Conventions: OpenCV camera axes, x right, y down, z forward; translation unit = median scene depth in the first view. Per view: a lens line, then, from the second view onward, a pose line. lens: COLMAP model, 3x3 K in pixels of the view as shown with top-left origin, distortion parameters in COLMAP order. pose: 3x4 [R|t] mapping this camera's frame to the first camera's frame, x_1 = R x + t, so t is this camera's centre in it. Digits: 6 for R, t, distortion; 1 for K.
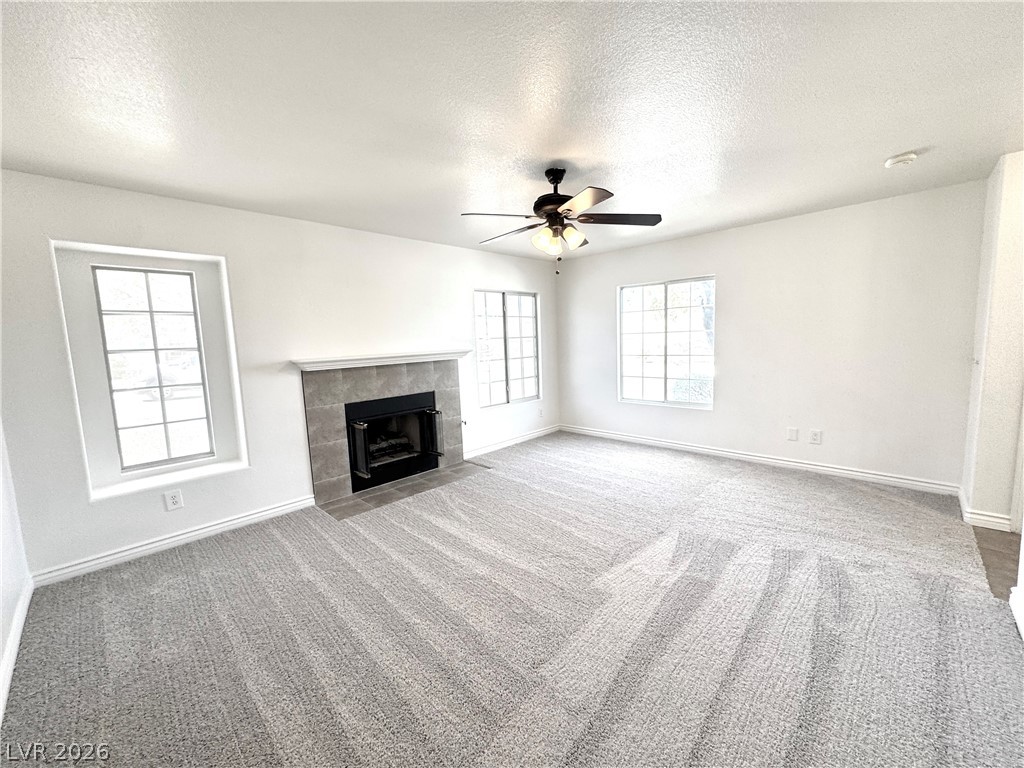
lens RADIAL K [[411.1, 0, 512.0], [0, 411.1, 384.0], [0, 0, 1]] dist [-0.000309, -0.000284]
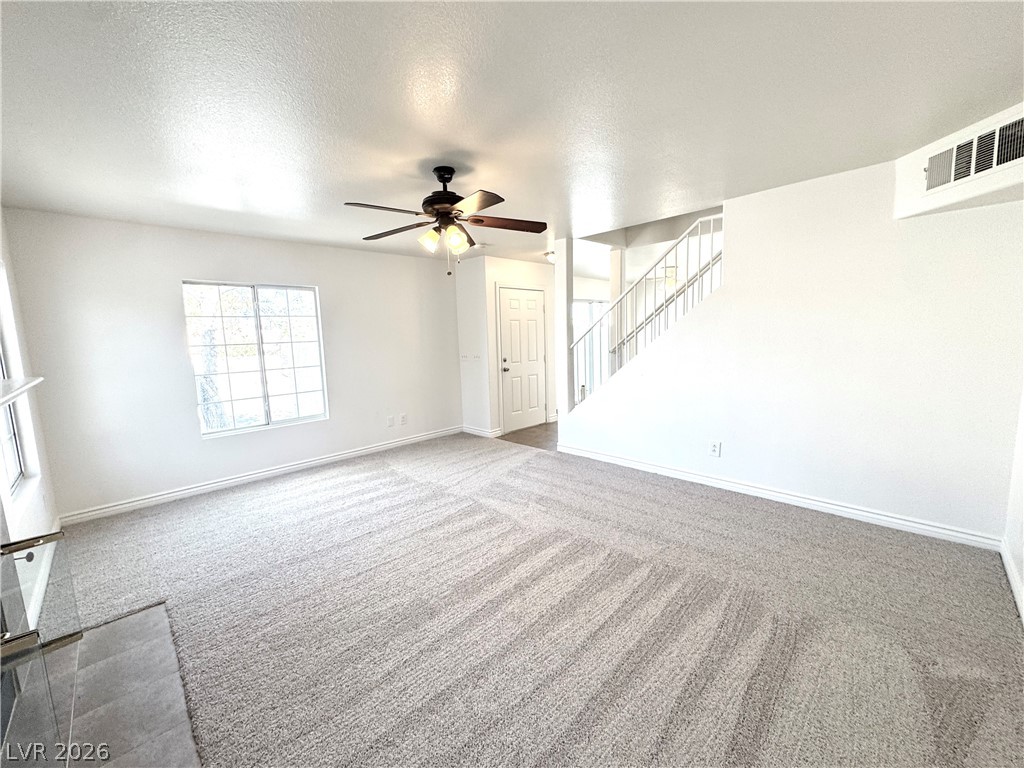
lens RADIAL K [[411.1, 0, 512.0], [0, 411.1, 384.0], [0, 0, 1]] dist [-0.000309, -0.000284]
pose [[0.019903, -0.087916, 0.995929, -0.817303], [0.145067, 0.985839, 0.084126, -0.064724], [-0.989222, 0.142802, 0.032375, 0.797763]]
